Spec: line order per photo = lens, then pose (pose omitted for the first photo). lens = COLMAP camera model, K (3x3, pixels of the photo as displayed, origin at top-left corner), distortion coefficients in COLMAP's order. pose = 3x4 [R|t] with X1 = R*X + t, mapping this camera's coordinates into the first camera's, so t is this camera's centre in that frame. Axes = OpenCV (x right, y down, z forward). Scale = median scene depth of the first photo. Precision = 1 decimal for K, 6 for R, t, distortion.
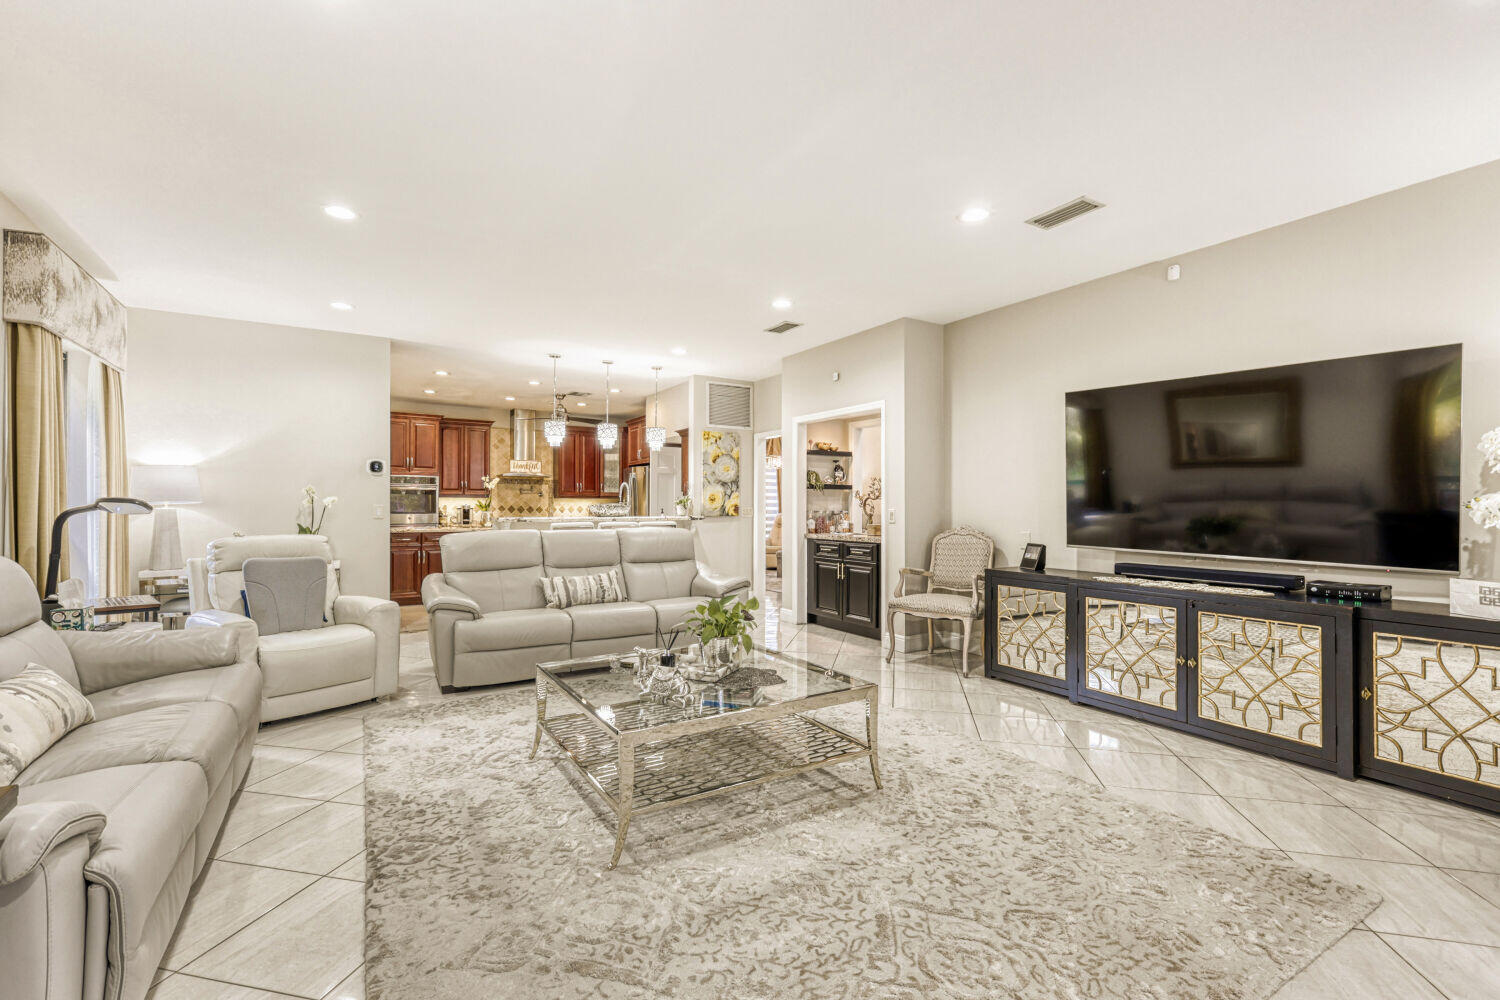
lens RADIAL K [[659.5, 0, 749.2], [0, 659.5, 501.4], [0, 0, 1]] dist [0.002034, -0.000125]
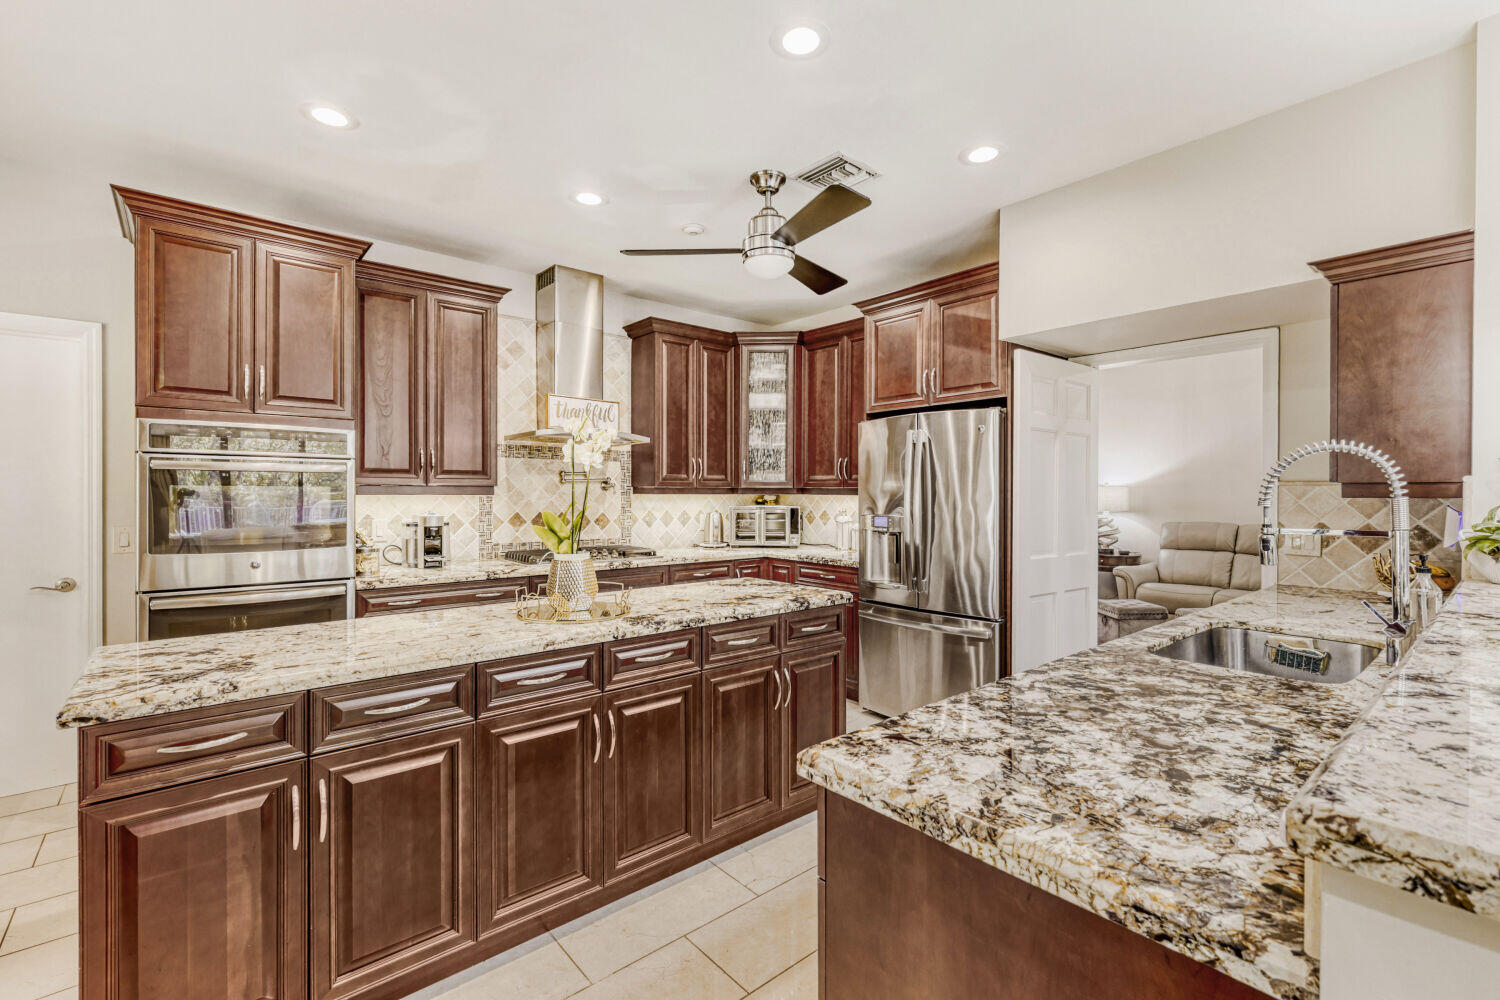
lens RADIAL K [[659.5, 0, 760.4], [0, 659.5, 495.9], [0, 0, 1]] dist [0.002034, -0.000125]
pose [[0.987408, -0.002677, 0.158172, -0.310406], [0.000864, 0.999933, 0.011529, -0.008876], [-0.158193, -0.011247, 0.987344, 0.617808]]
